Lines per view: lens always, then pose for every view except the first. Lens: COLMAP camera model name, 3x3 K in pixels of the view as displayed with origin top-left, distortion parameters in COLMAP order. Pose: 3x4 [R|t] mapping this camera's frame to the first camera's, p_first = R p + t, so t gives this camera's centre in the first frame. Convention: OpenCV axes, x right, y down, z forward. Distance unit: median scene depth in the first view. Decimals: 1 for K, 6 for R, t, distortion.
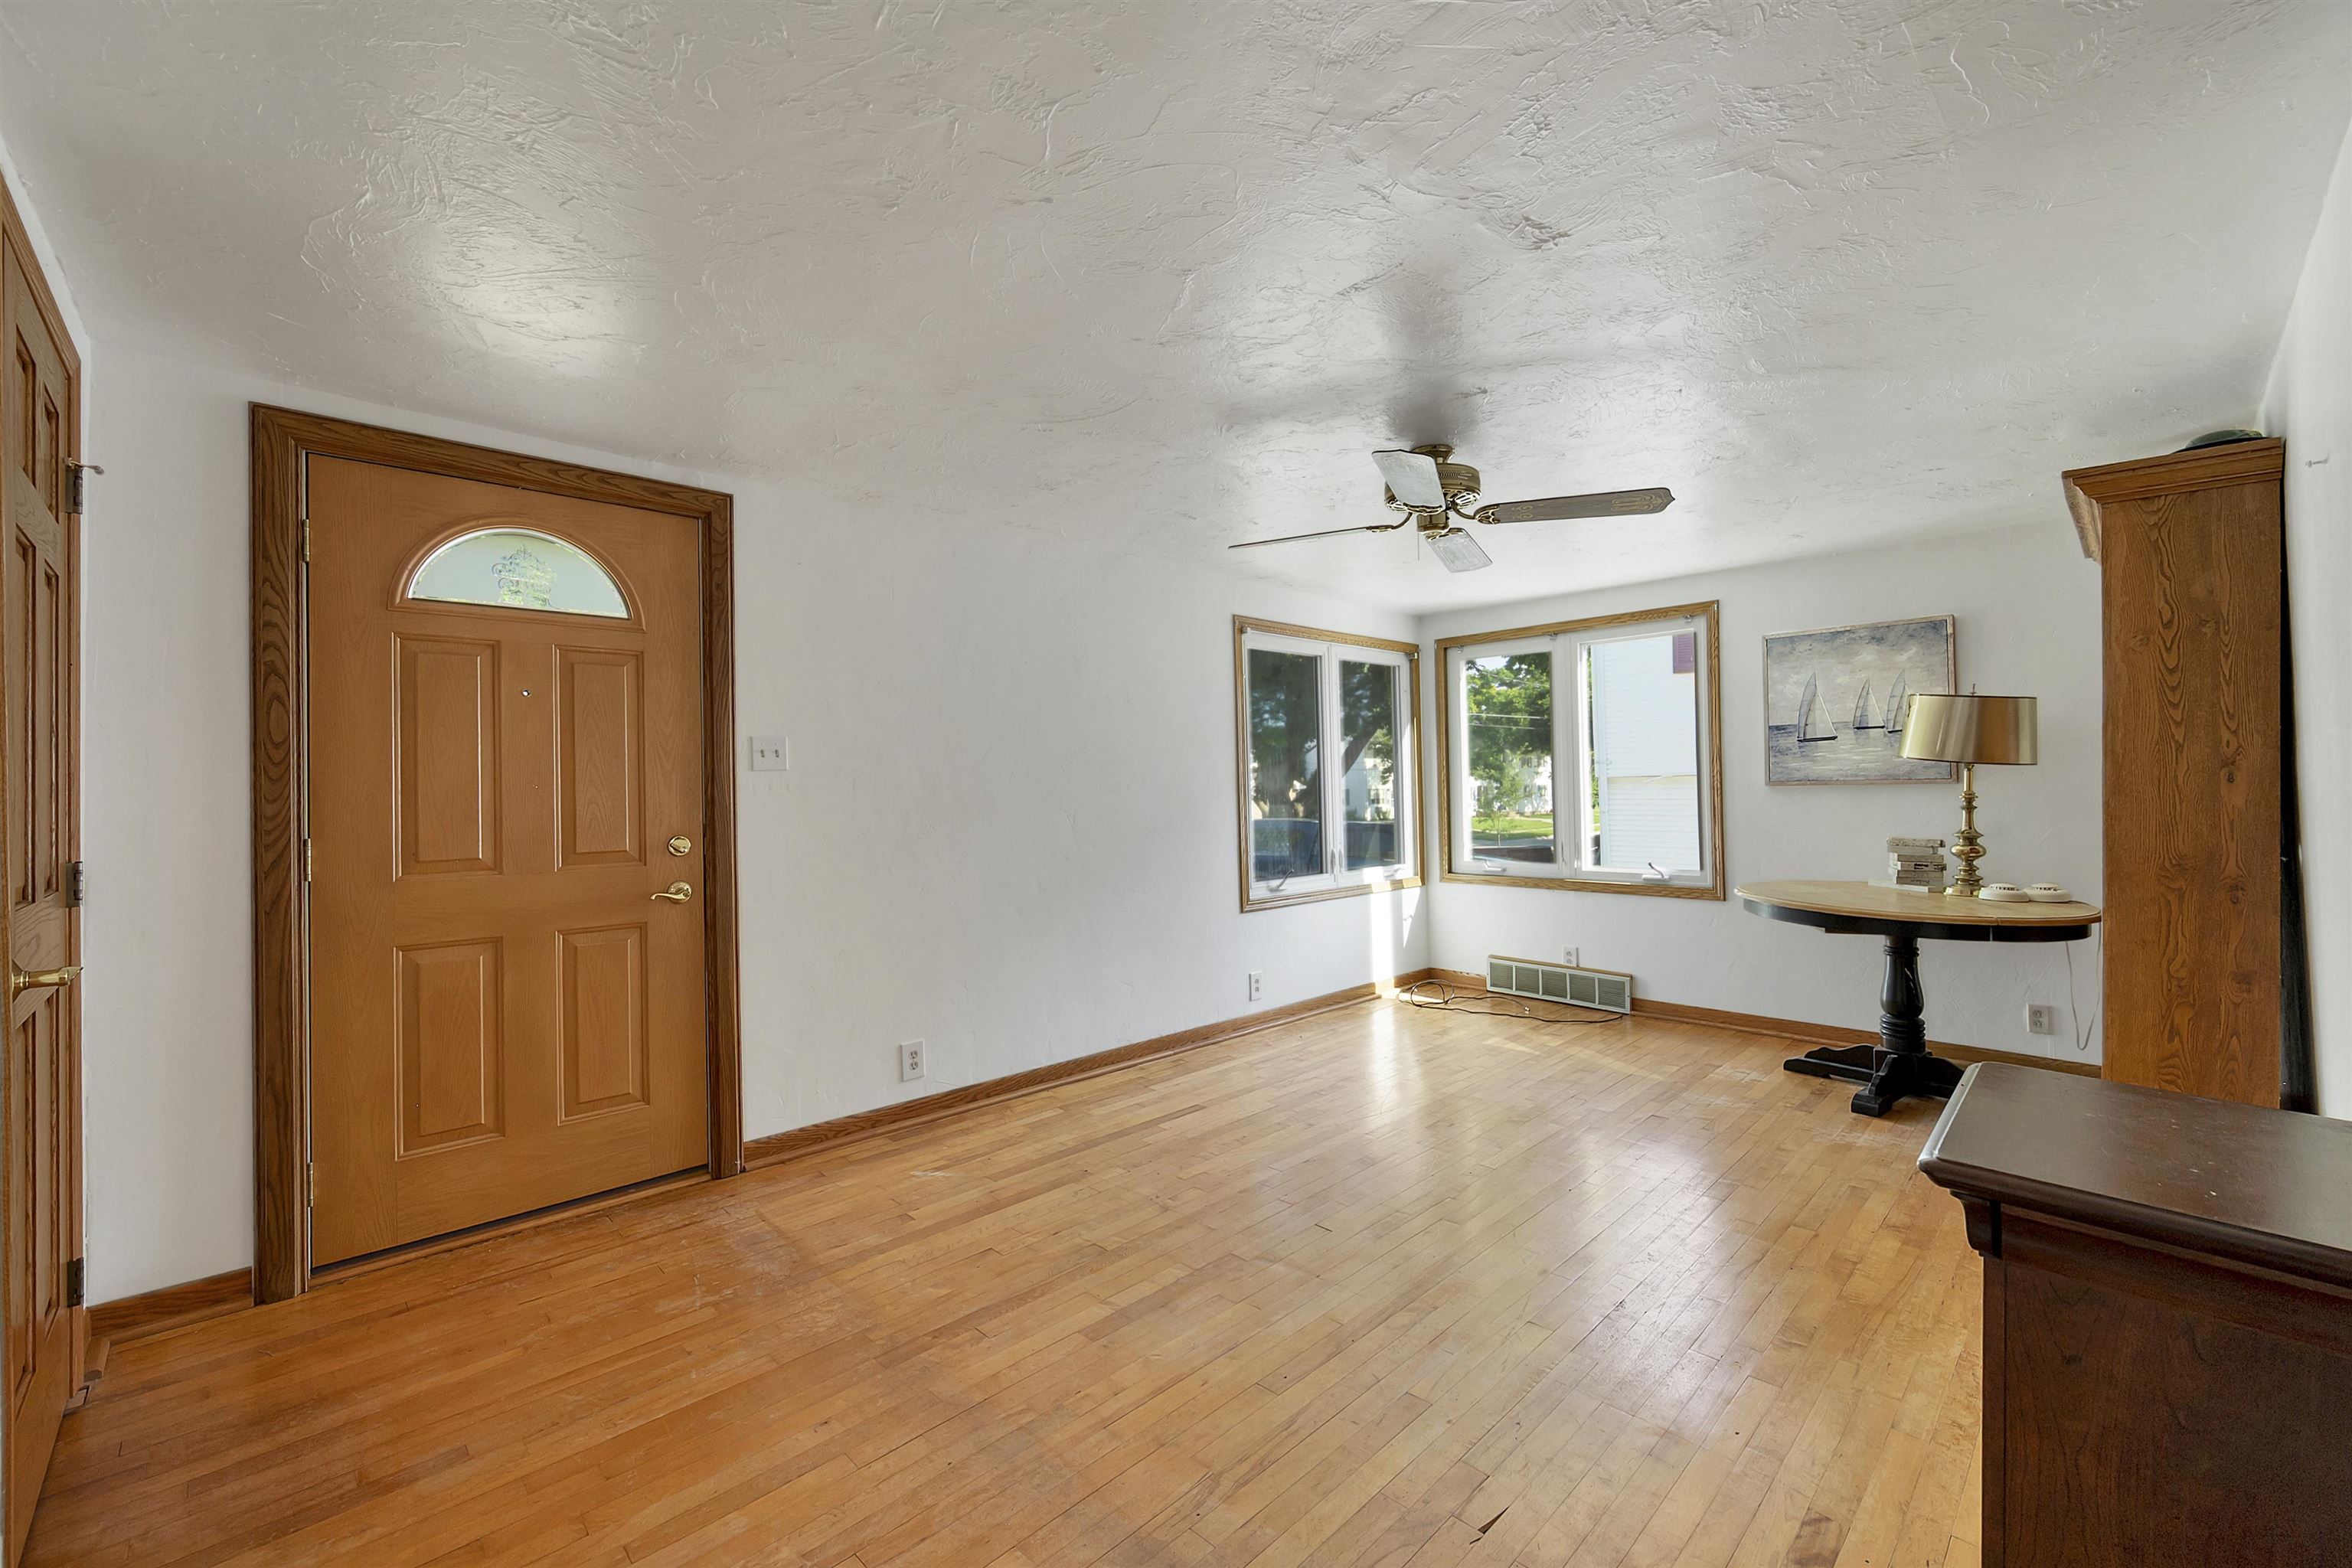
lens RADIAL K [[960.4, 0, 1186.9], [0, 960.4, 767.6], [0, 0, 1]] dist [-0.000442, 0.000214]
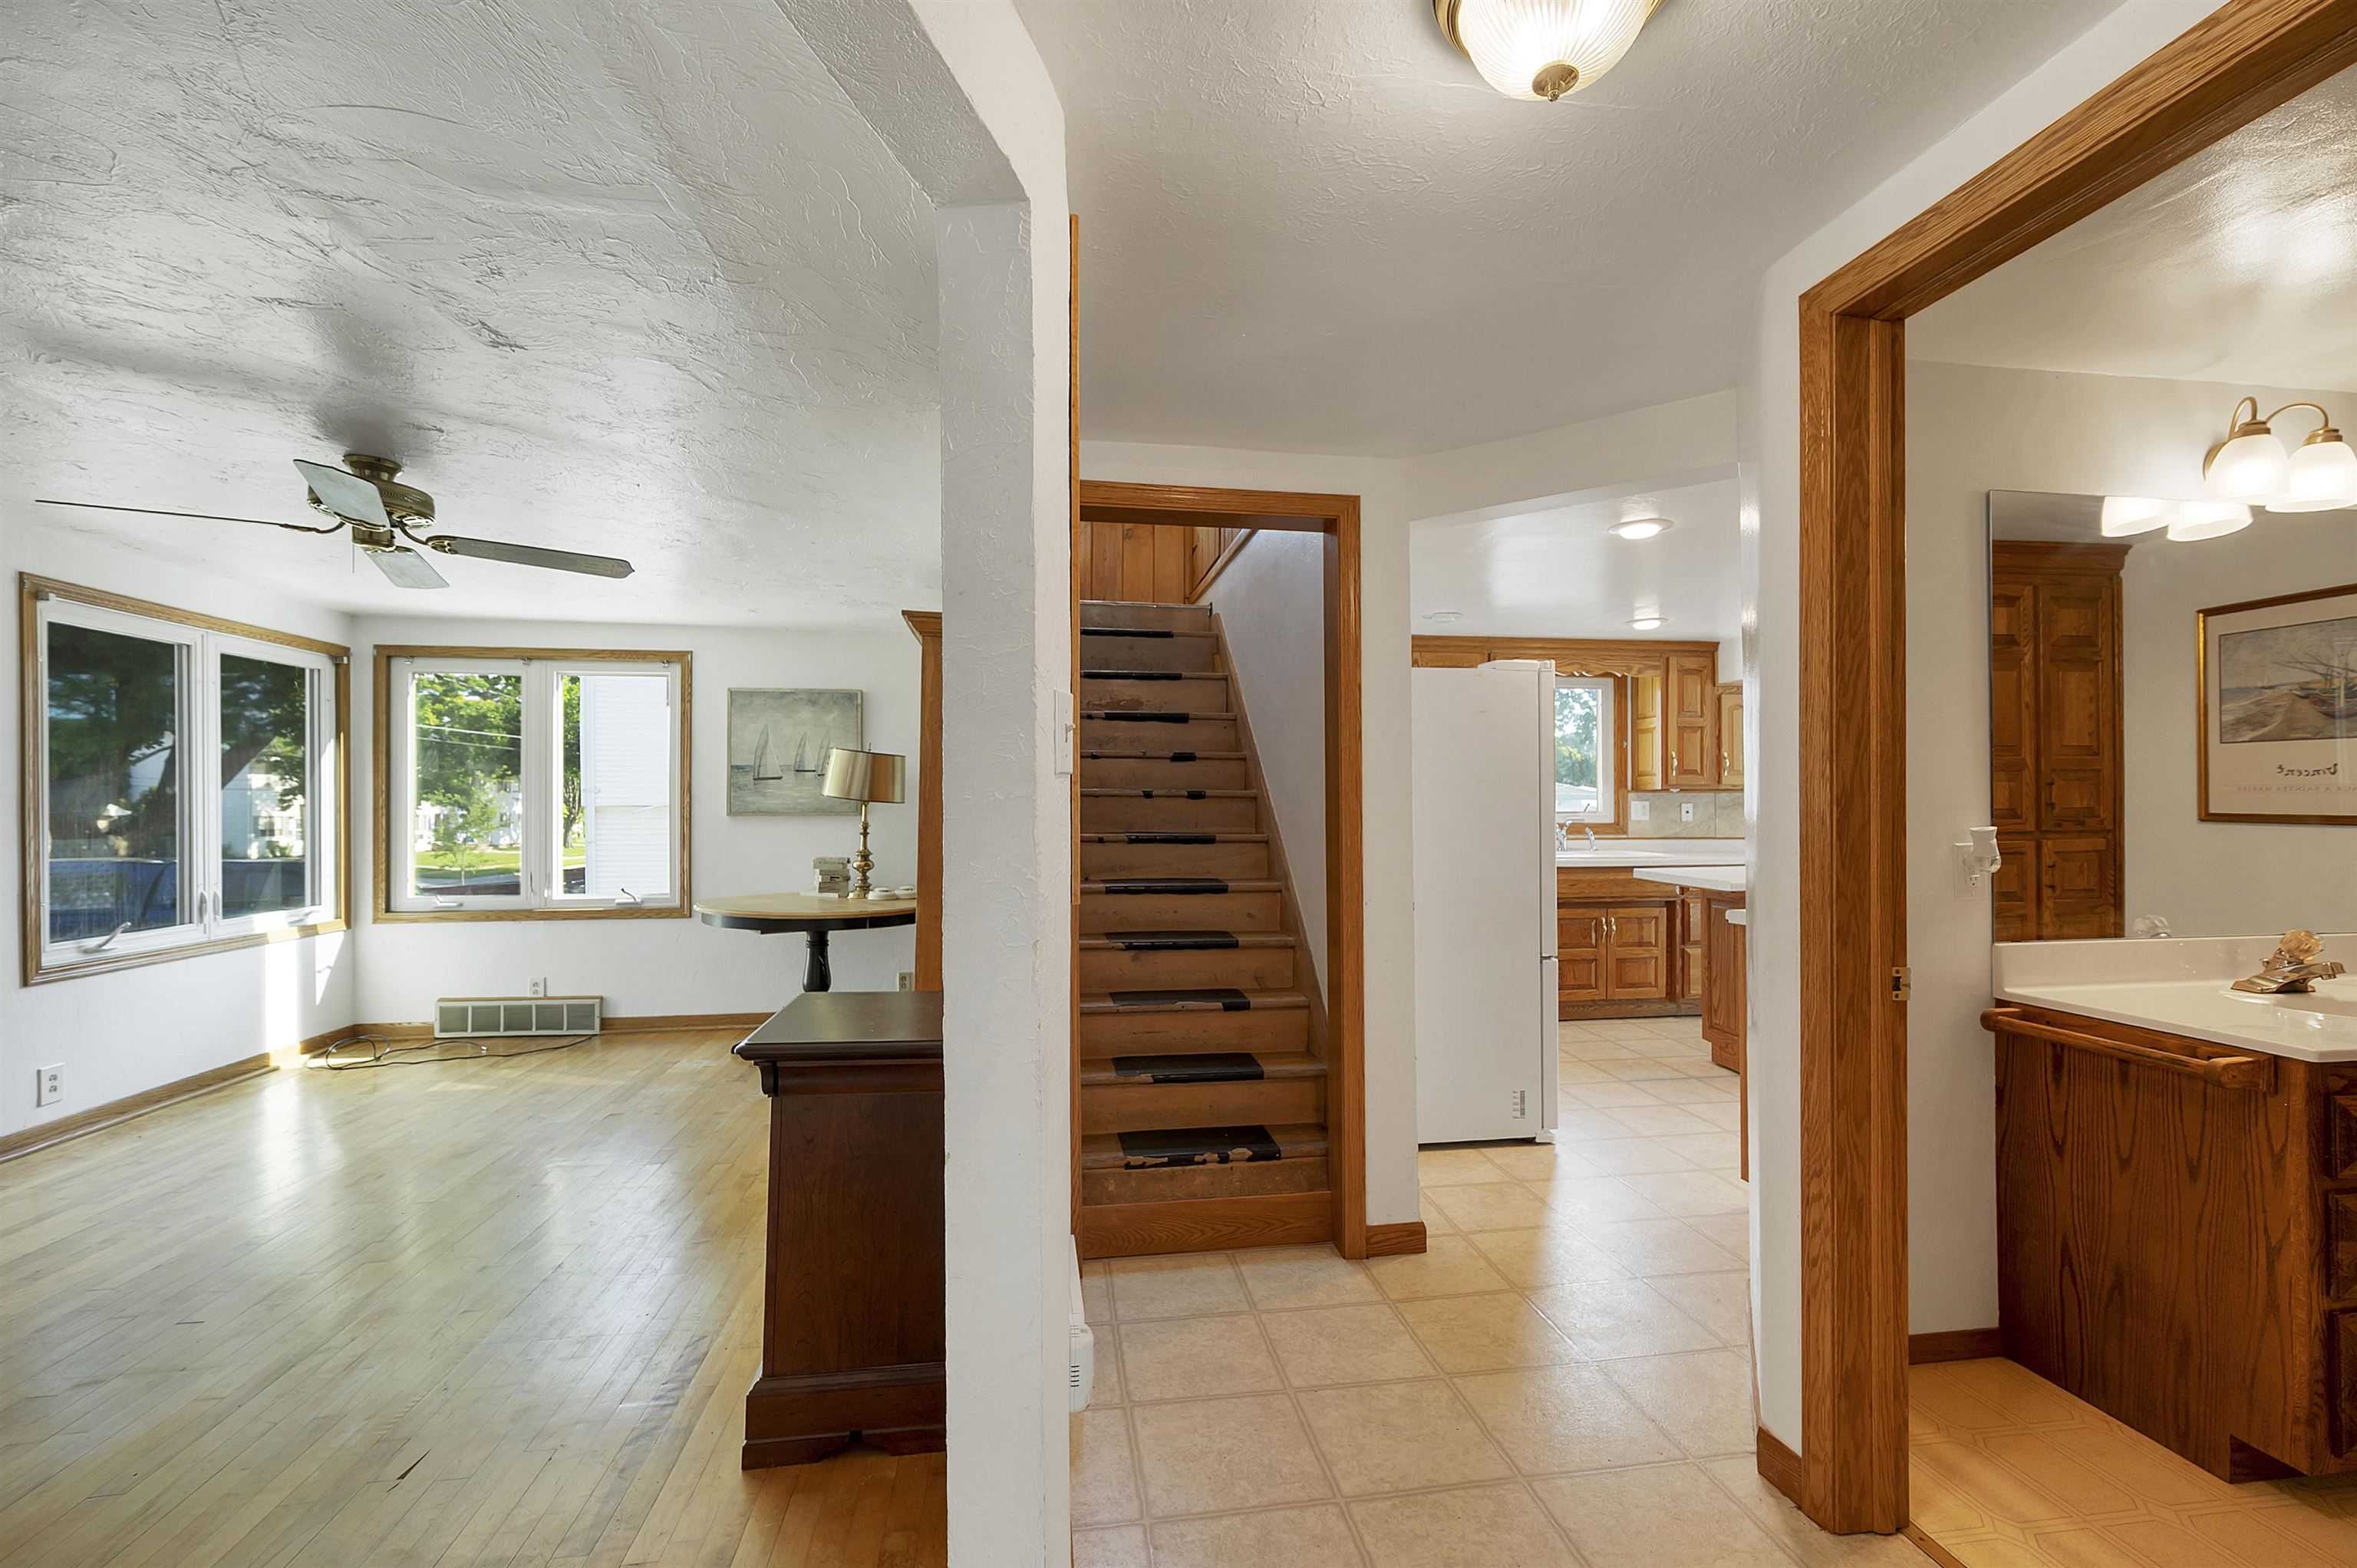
lens RADIAL K [[968.1, 0, 1185.9], [0, 968.1, 802.4], [0, 0, 1]] dist [-0.000142, -0.000047]
pose [[0.578898, 0.019240, 0.815173, -0.036562], [-0.023838, 0.999694, -0.006667, -0.003609], [-0.815051, -0.015573, 0.579179, -0.144366]]
